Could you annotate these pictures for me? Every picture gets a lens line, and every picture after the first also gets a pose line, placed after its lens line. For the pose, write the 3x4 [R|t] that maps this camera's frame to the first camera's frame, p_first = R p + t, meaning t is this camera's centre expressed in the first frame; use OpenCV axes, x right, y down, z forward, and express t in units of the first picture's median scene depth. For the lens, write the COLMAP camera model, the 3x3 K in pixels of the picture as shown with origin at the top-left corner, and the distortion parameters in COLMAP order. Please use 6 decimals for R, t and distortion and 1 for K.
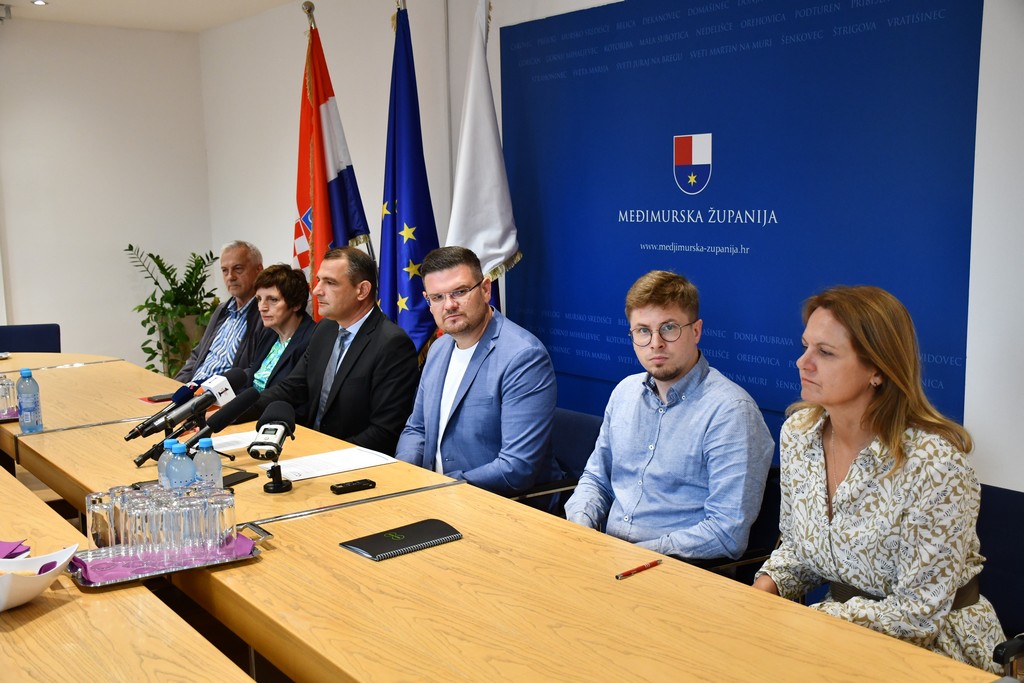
lens RADIAL K [[1208.1, 0, 530.8], [0, 1208.1, 338.9], [0, 0, 1]] dist [0.086183, 0.000000]
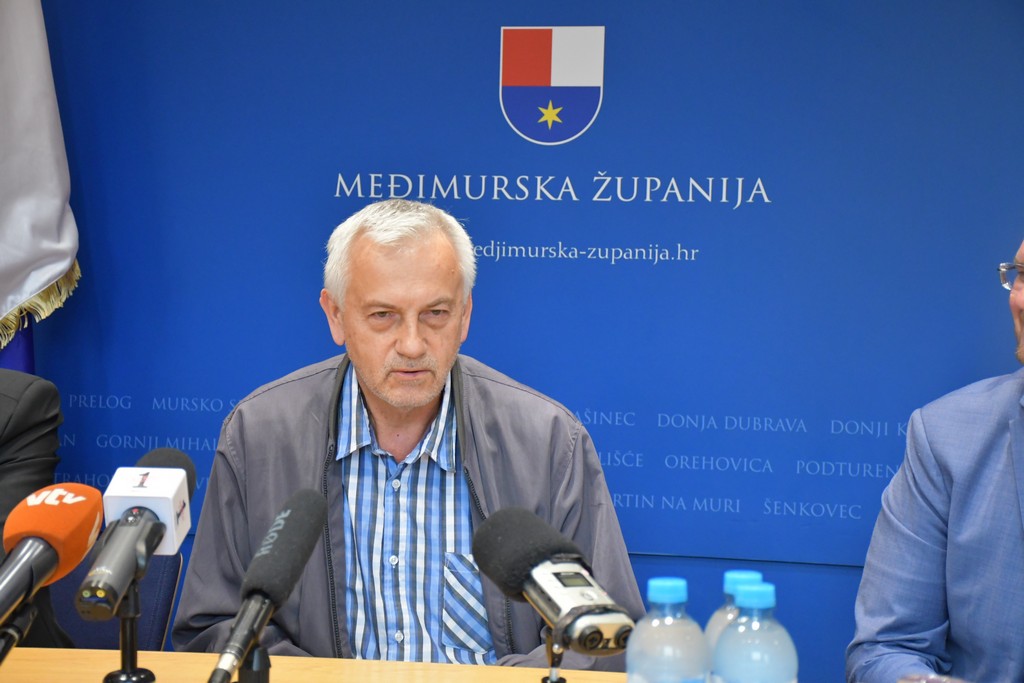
lens RADIAL K [[2072.0, 0, 511.4], [0, 2072.0, 348.3], [0, 0, 1]] dist [0.403688, 0.000000]
pose [[0.746982, 0.026182, 0.664329, -0.452953], [0.041478, 0.995443, -0.085869, 0.038809], [-0.663550, 0.091698, 0.742491, 0.376697]]
